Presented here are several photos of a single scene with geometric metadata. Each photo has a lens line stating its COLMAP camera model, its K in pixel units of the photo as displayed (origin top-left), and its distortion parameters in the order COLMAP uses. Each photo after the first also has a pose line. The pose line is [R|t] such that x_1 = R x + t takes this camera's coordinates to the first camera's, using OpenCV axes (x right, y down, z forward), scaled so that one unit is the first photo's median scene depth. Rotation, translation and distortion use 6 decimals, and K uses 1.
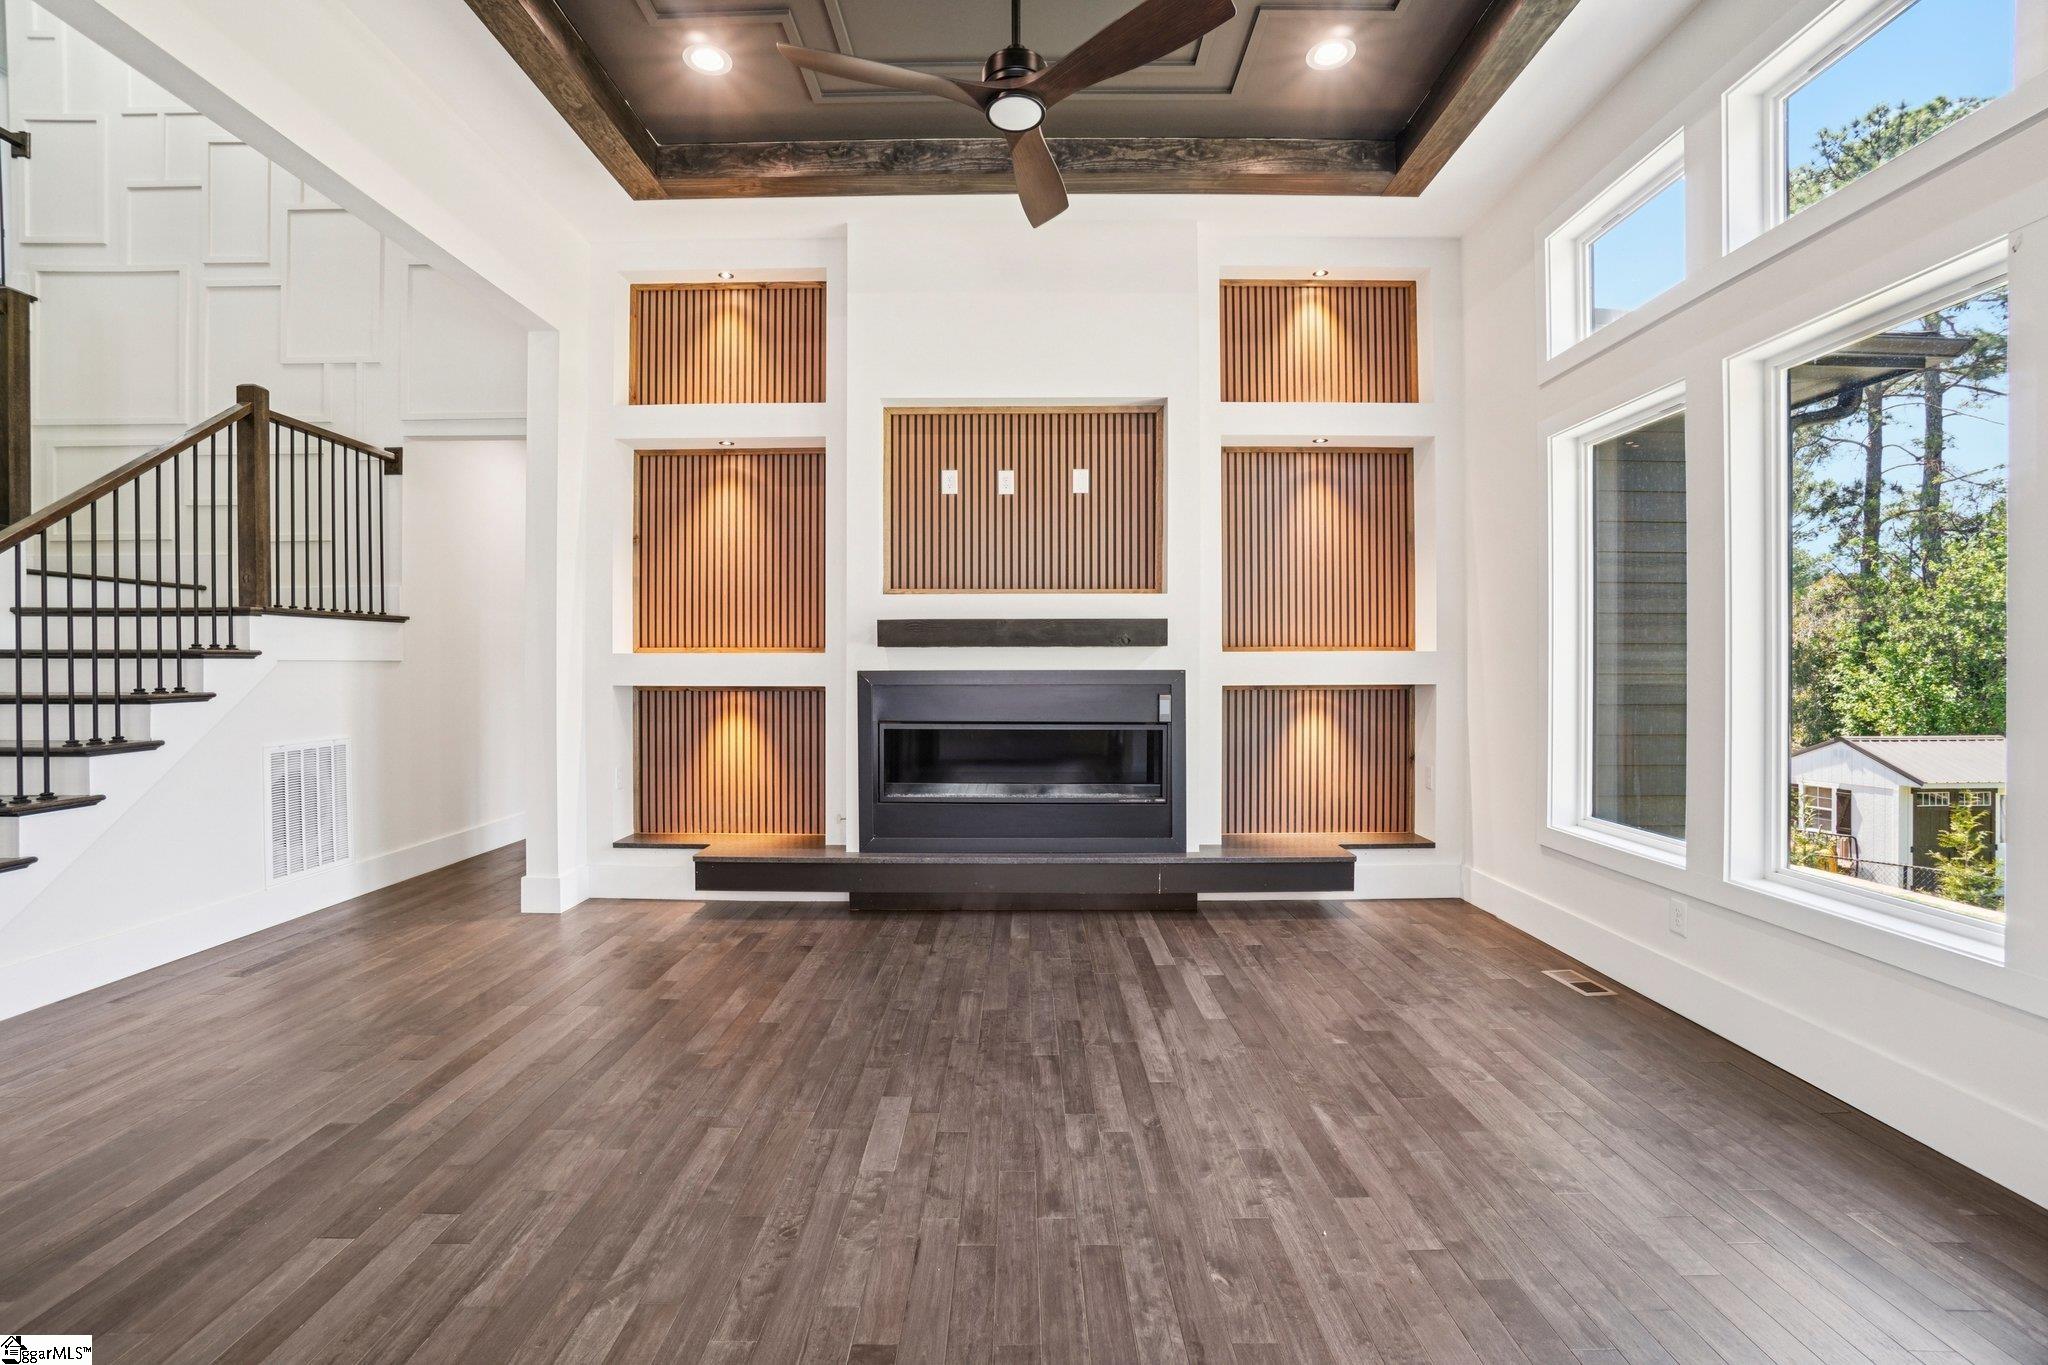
lens RADIAL K [[803.0, 0, 1061.6], [0, 803.0, 664.7], [0, 0, 1]] dist [-0.019054, 0.000325]
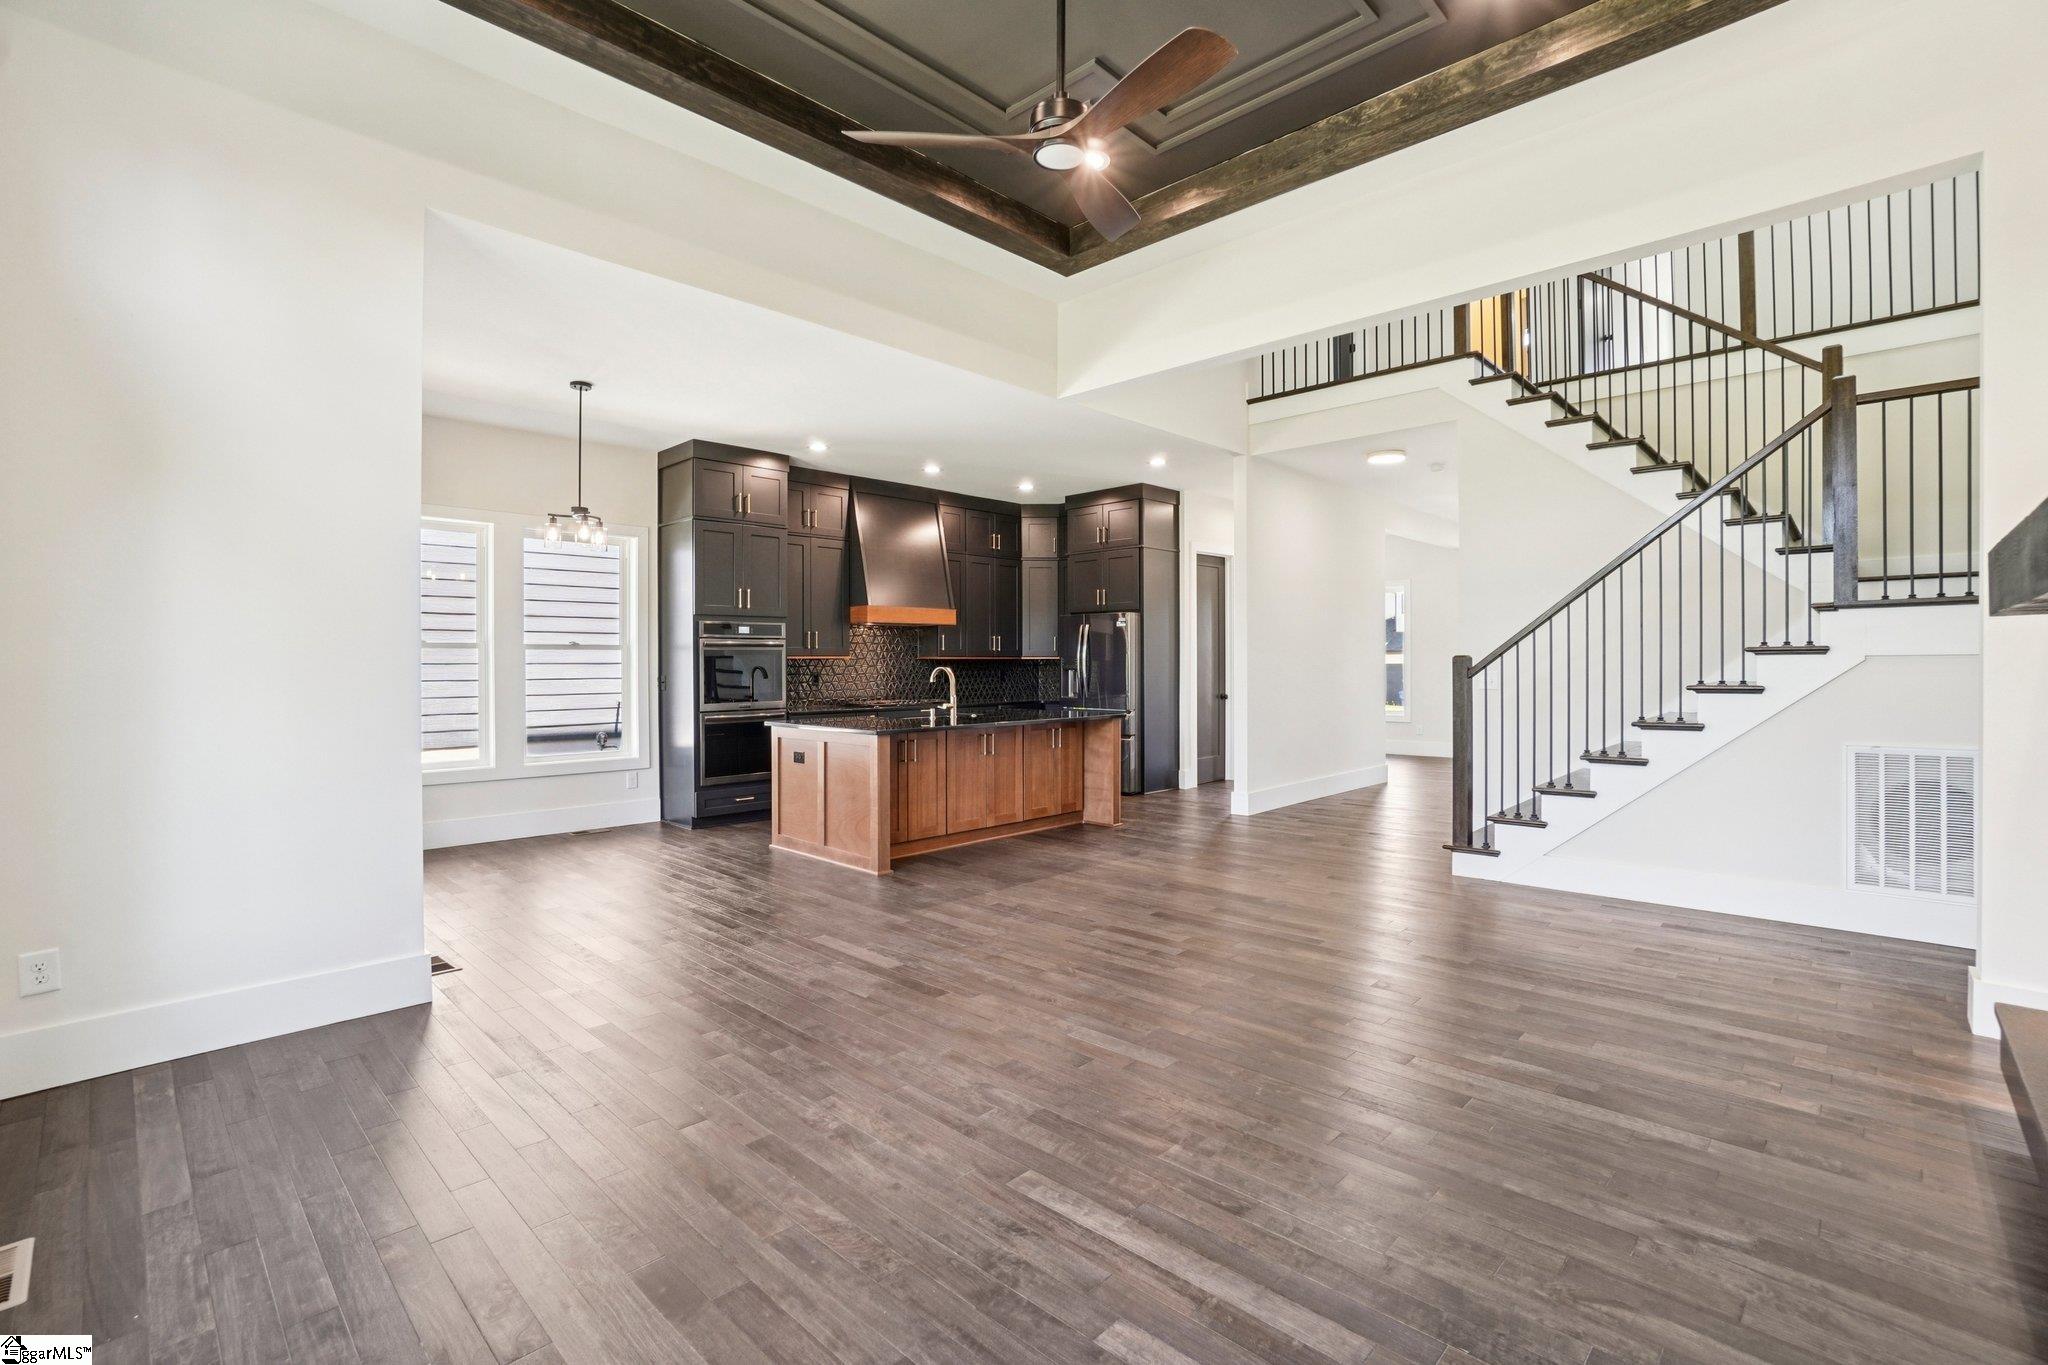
lens RADIAL K [[919.8, 0, 1017.8], [0, 919.8, 677.0], [0, 0, 1]] dist [-0.042823, 0.012846]
pose [[-0.688287, 0.011088, -0.725353, 0.516326], [0.006923, 0.999938, 0.008716, 0.005360], [0.725405, 0.000977, -0.688322, 1.067029]]
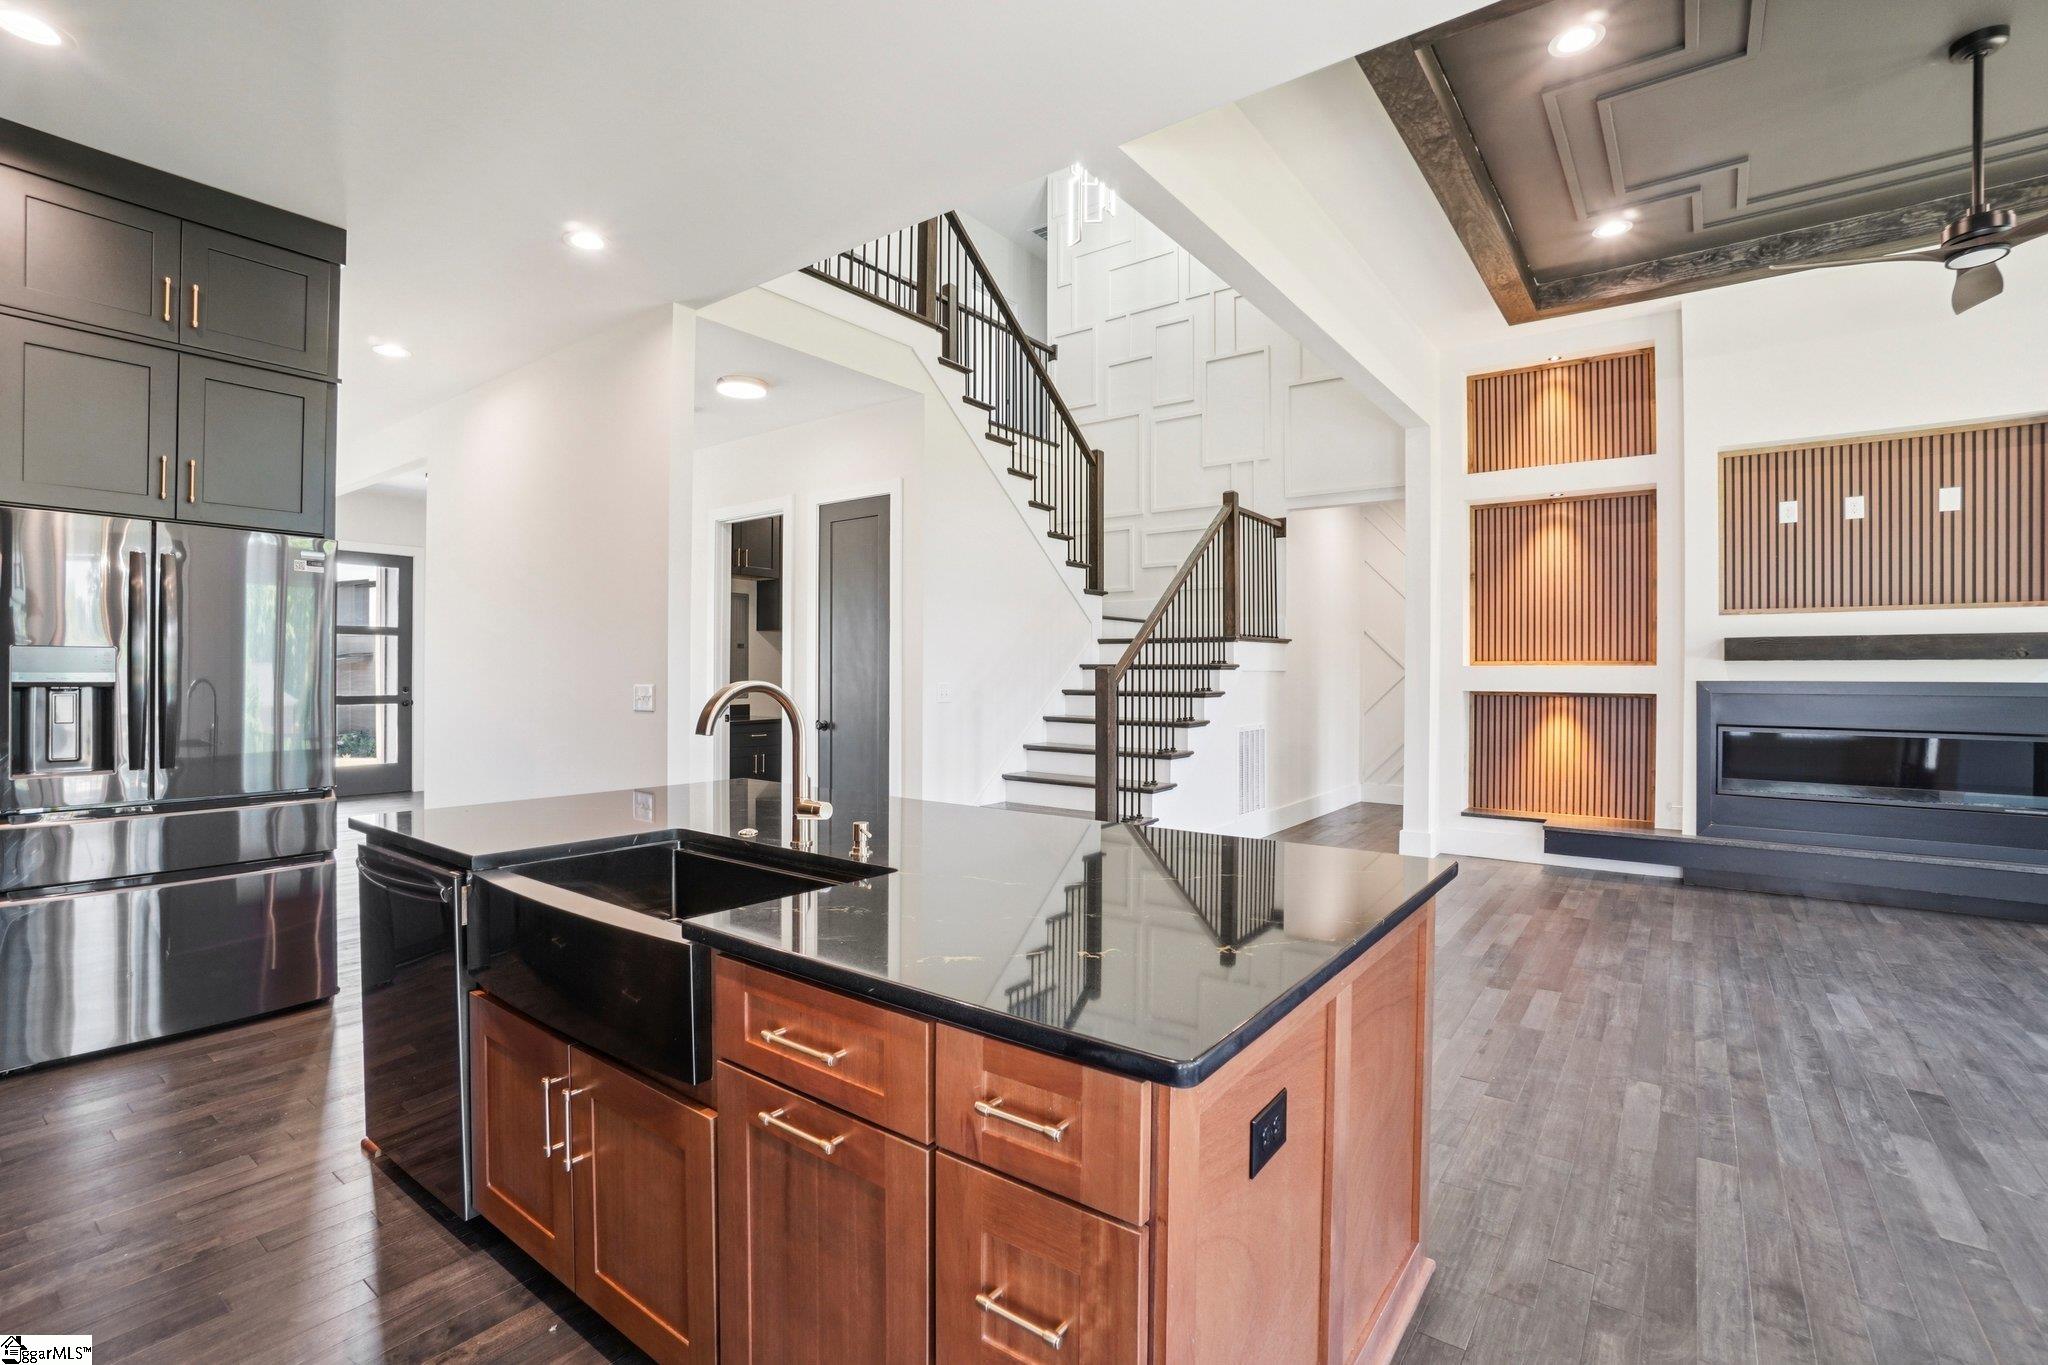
lens RADIAL K [[919.8, 0, 1039.6], [0, 919.8, 673.4], [0, 0, 1]] dist [-0.042823, 0.012846]
pose [[0.810060, 0.006034, -0.586315, -0.254860], [-0.002825, 0.999976, 0.006388, -0.009375], [0.586340, -0.003518, 0.810058, -0.625802]]
